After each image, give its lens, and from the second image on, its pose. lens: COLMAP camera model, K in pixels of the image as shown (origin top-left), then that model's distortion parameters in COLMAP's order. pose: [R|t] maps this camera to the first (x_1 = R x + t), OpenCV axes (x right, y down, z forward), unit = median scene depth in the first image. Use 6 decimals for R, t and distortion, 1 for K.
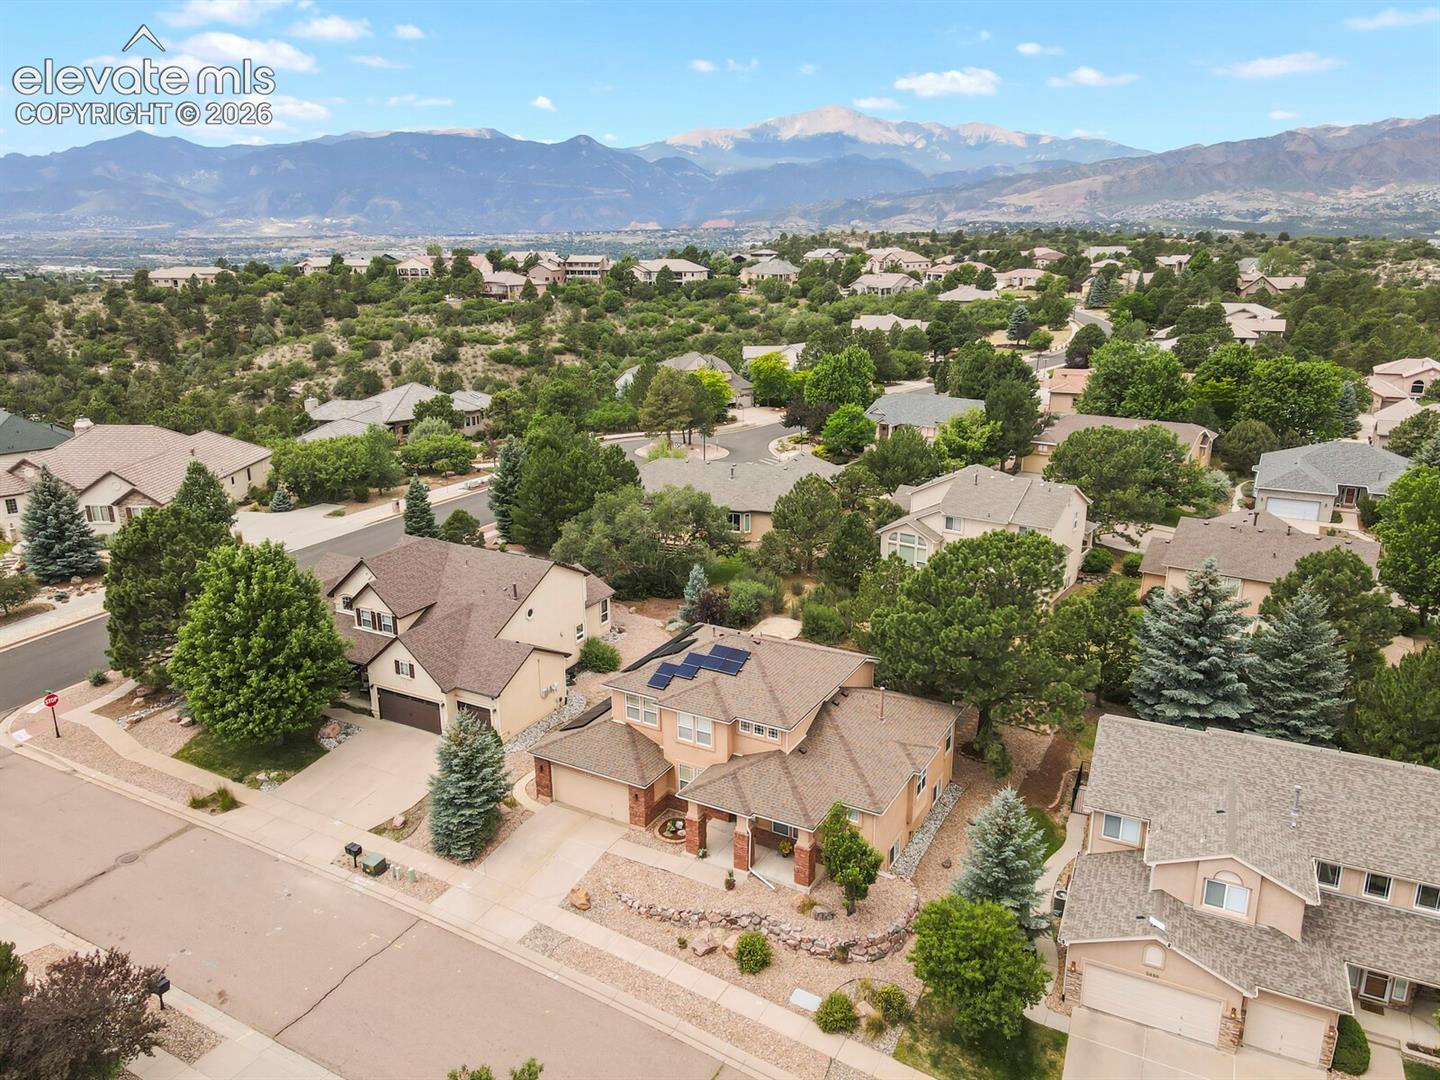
lens RADIAL K [[1036.2, 0, 720.0], [0, 1036.2, 540.0], [0, 0, 1]] dist [0.047739, 0.036770]
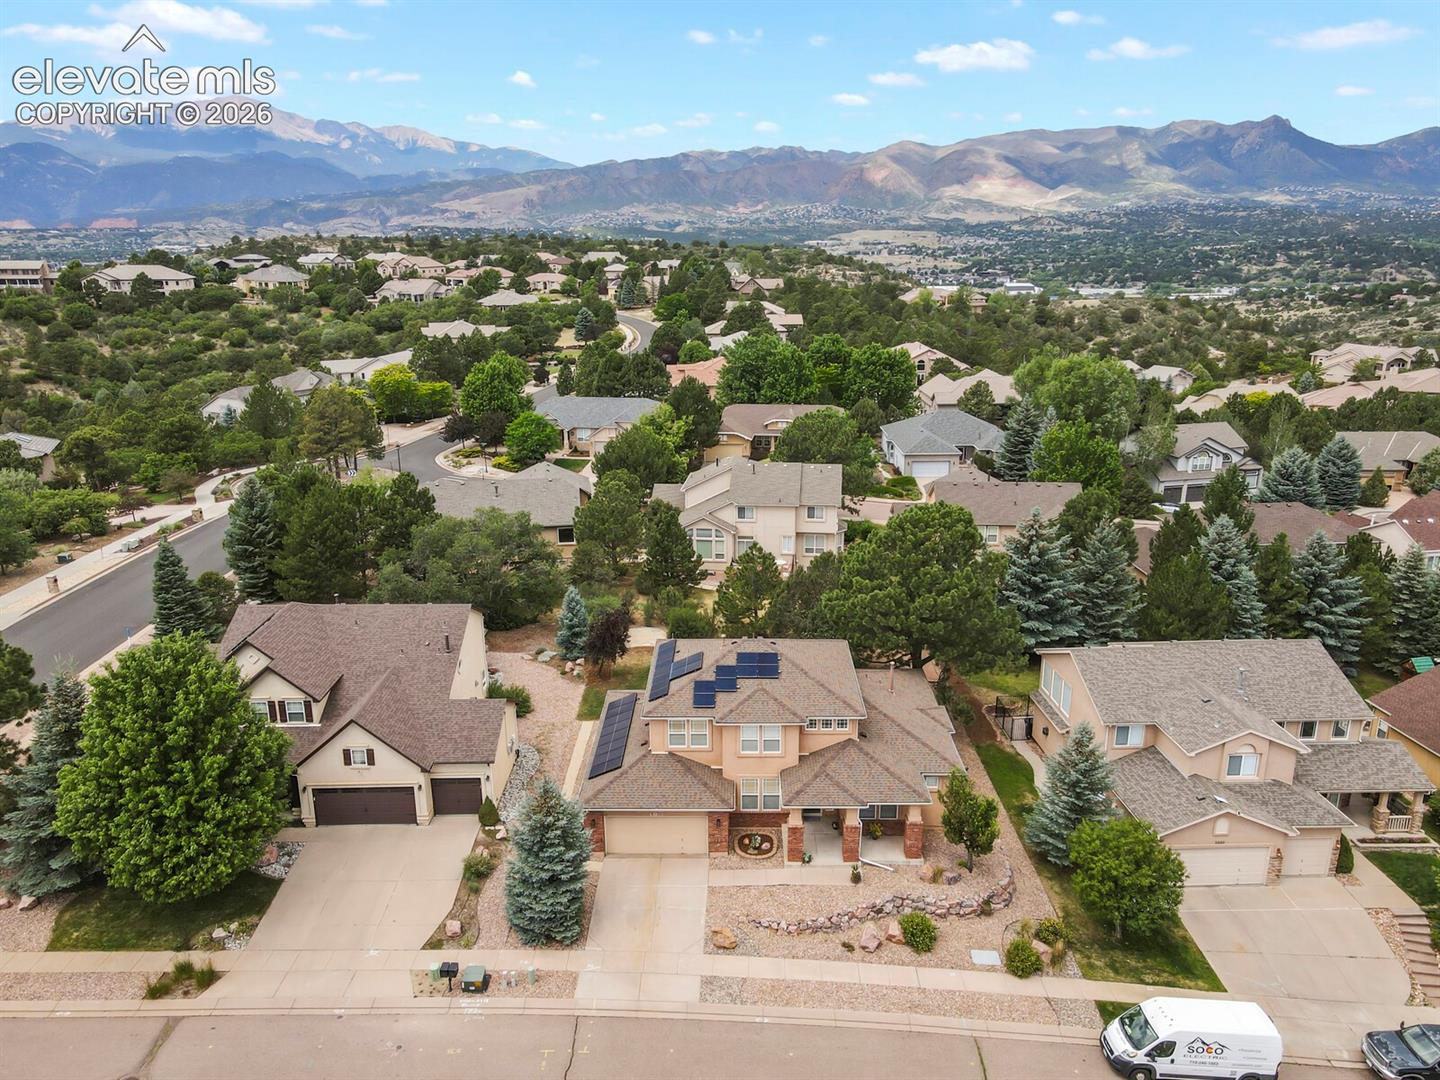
lens RADIAL K [[1041.8, 0, 720.0], [0, 1041.8, 540.0], [0, 0, 1]] dist [0.048586, 0.035095]
pose [[0.879799, -0.138053, 0.454857, -0.406520], [0.140895, 0.989633, 0.027837, -0.030799], [-0.453985, 0.039596, 0.890129, 0.112737]]
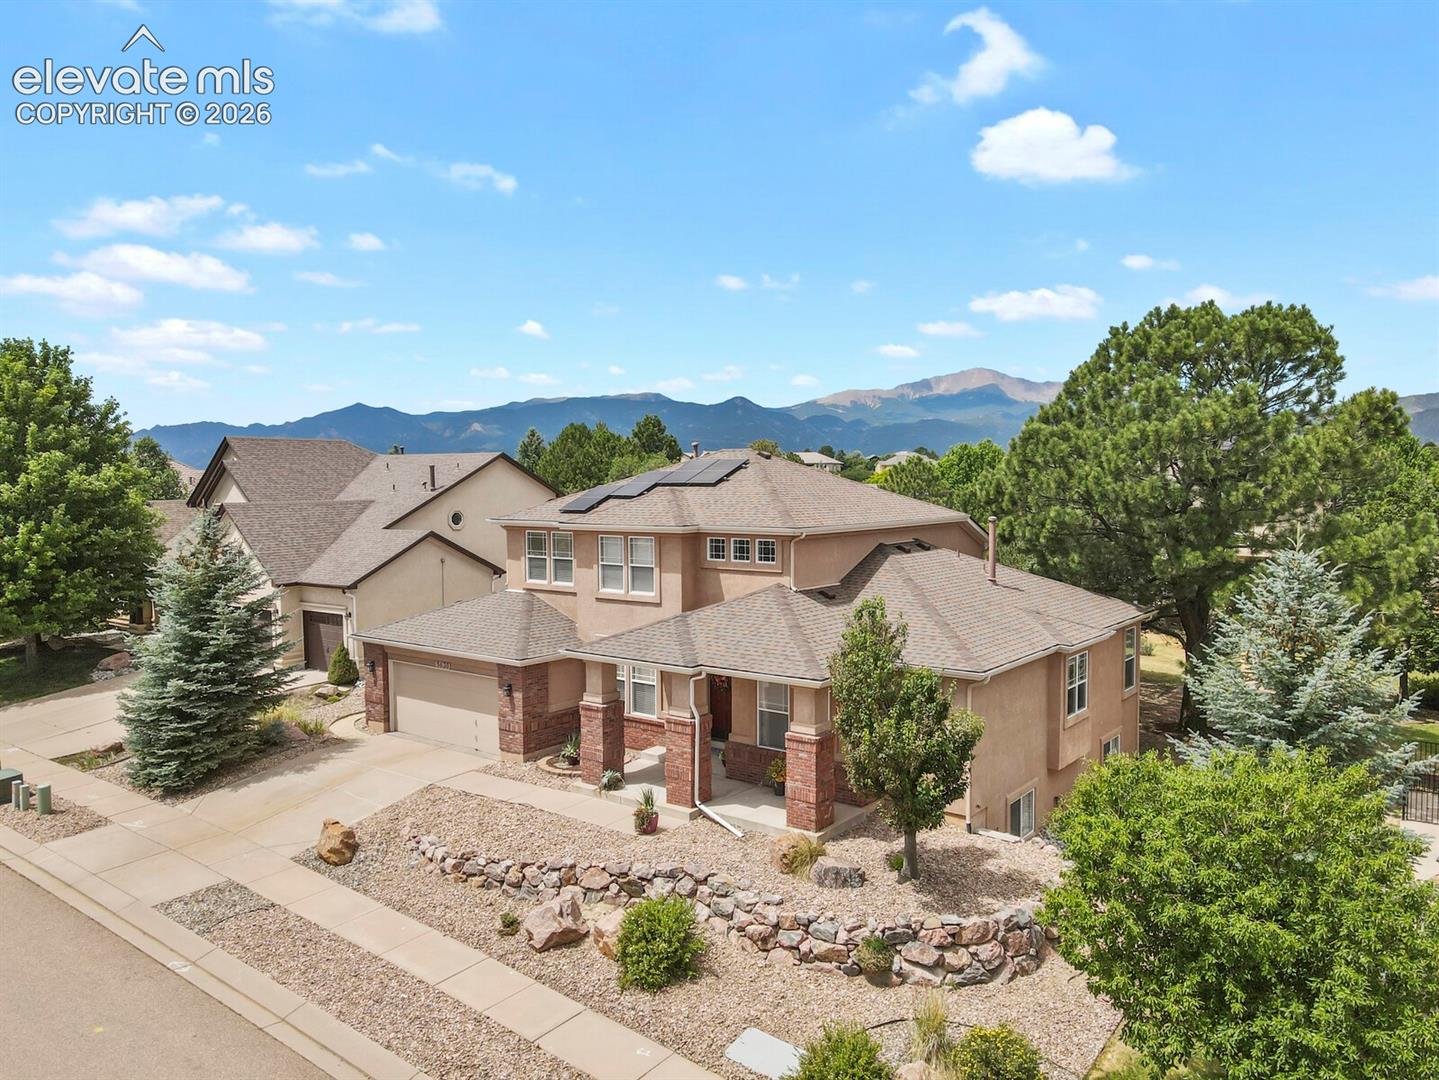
lens RADIAL K [[1041.1, 0, 719.5], [0, 1041.1, 540.0], [0, 0, 1]] dist [0.048586, 0.035095]
pose [[0.990126, 0.009383, -0.139867, 0.081554], [-0.041083, 0.973370, -0.225530, 0.243168], [0.134026, 0.229049, 0.964144, 0.415975]]
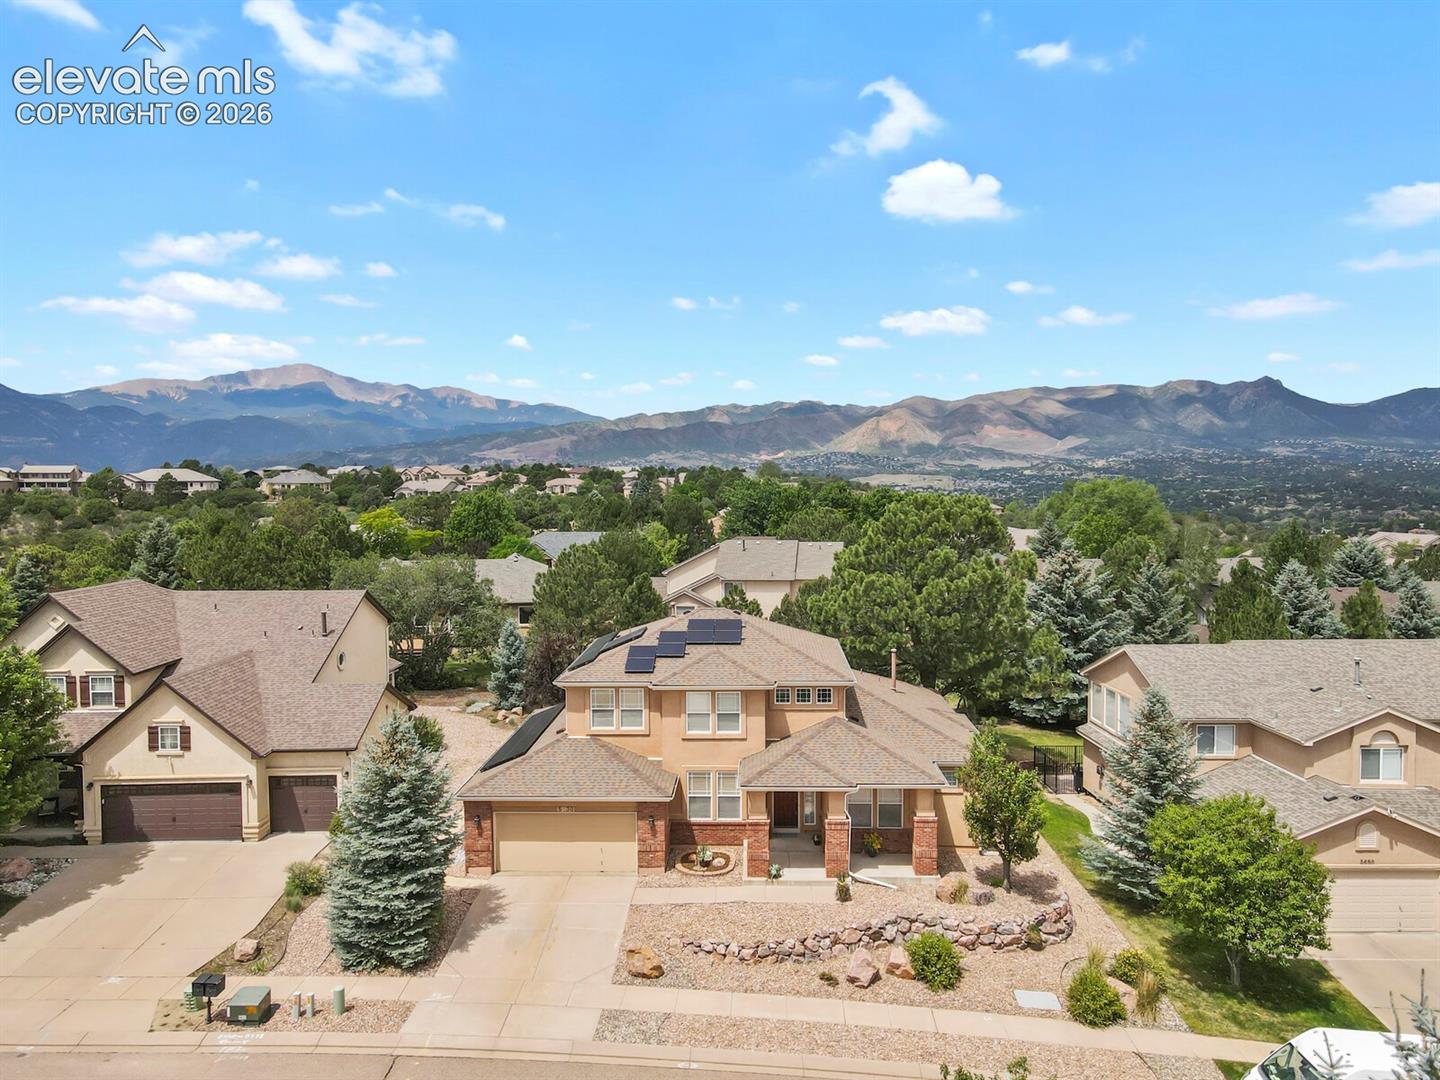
lens RADIAL K [[1041.8, 0, 720.0], [0, 1041.8, 540.0], [0, 0, 1]] dist [0.048586, 0.035095]
pose [[0.890071, -0.031165, 0.454755, -0.294083], [0.134841, 0.971011, -0.197374, 0.177437], [-0.435421, 0.236996, 0.868471, 0.285735]]
